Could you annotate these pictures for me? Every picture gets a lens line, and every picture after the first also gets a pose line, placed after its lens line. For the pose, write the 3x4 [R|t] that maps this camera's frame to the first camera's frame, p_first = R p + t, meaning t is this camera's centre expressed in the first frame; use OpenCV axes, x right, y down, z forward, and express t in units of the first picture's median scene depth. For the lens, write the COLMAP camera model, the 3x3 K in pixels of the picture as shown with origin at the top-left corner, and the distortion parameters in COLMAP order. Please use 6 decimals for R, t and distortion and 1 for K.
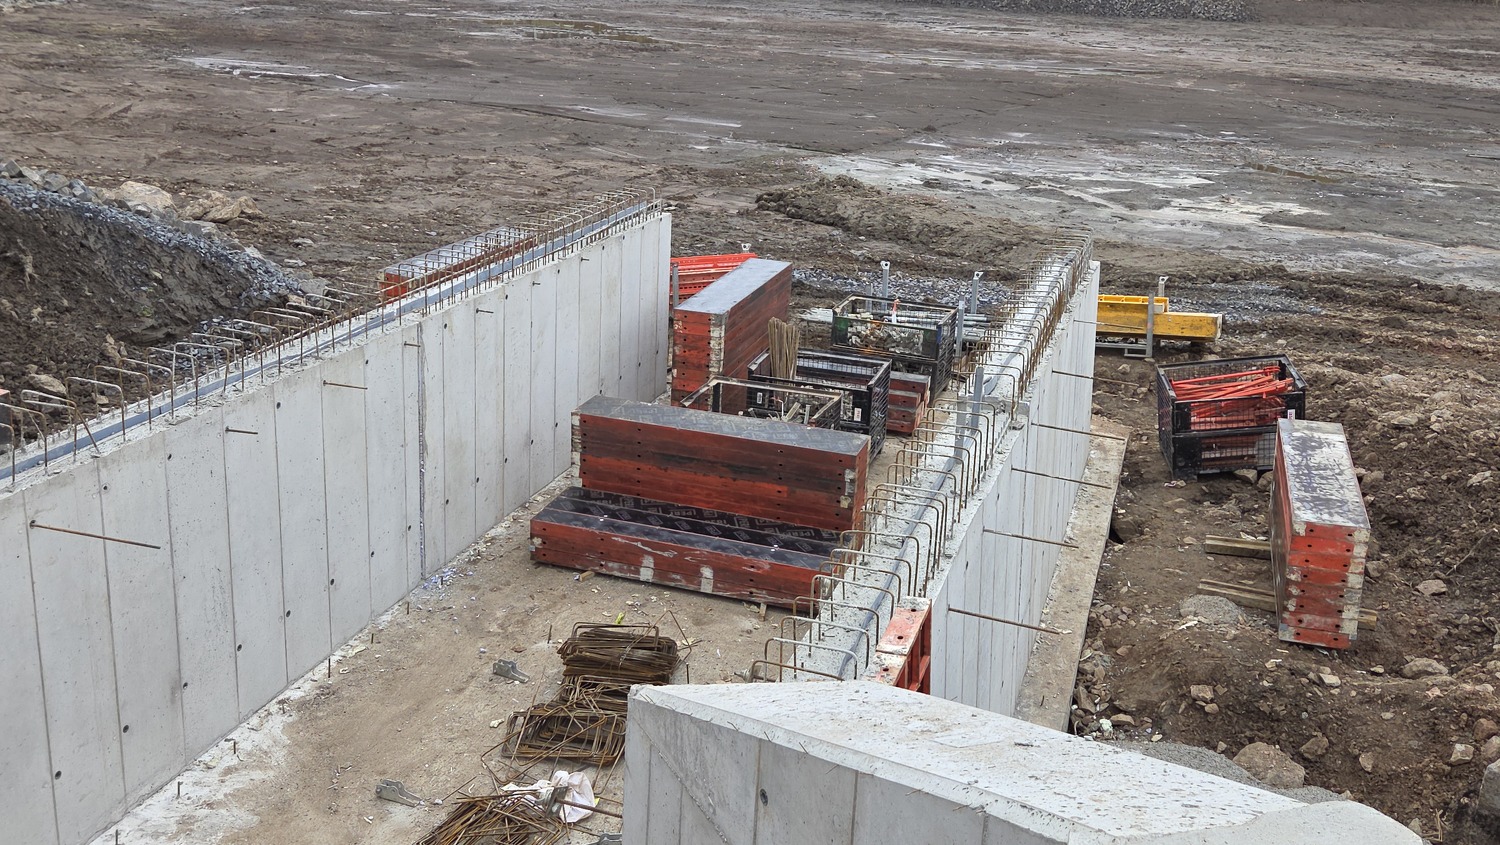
lens RADIAL K [[1436.9, 0, 746.9], [0, 1436.9, 388.2], [0, 0, 1]] dist [0.124864, -0.157706]
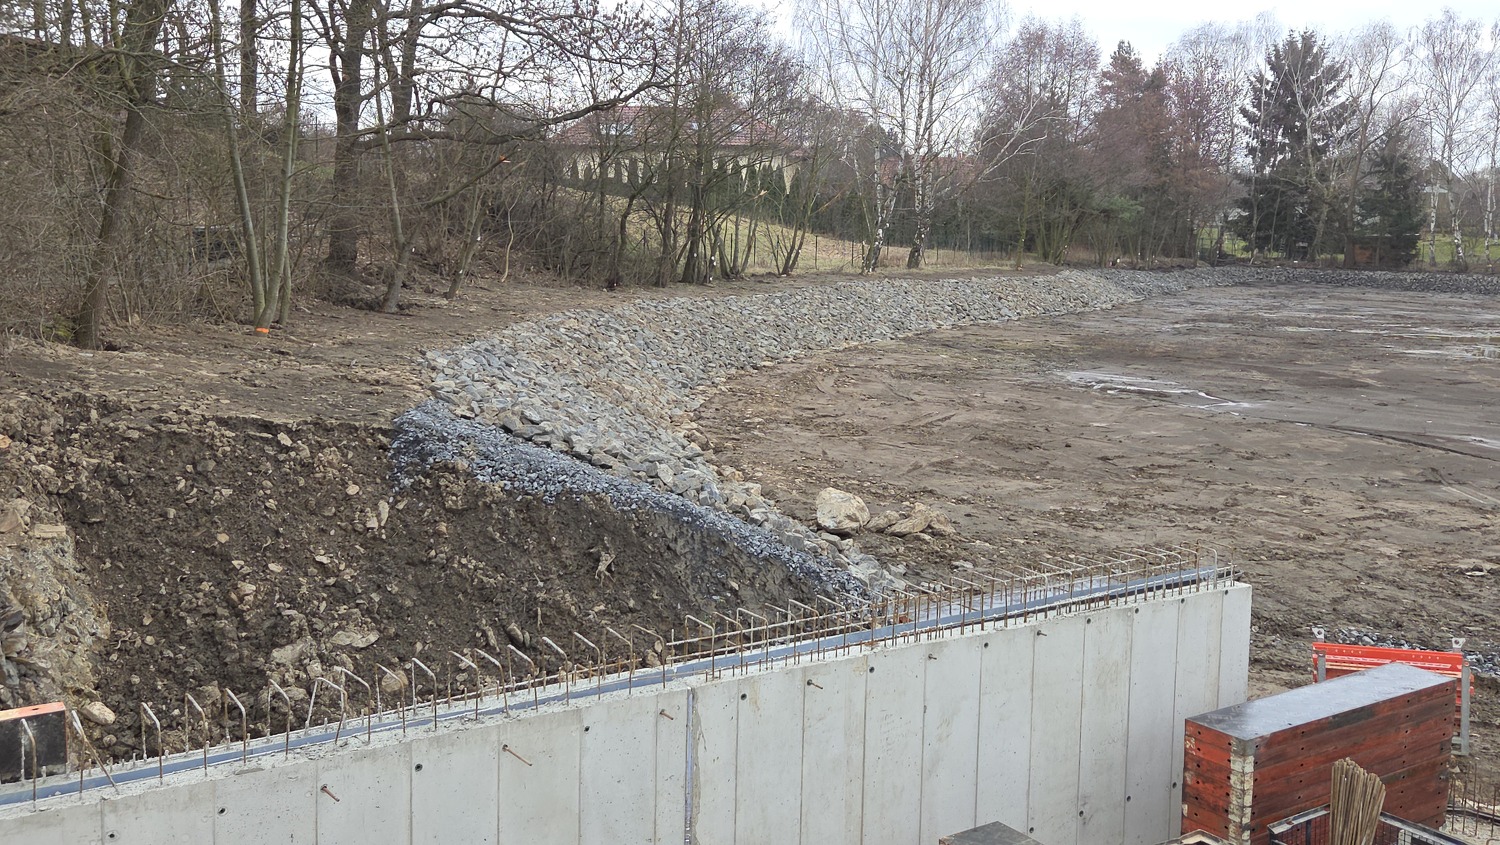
lens RADIAL K [[1436.9, 0, 746.9], [0, 1436.9, 388.2], [0, 0, 1]] dist [0.124864, -0.157706]
pose [[0.783168, 0.035561, -0.620792, 0.225745], [-0.165115, 0.974415, -0.152485, -0.068988], [0.599487, 0.221923, 0.769003, 0.266240]]
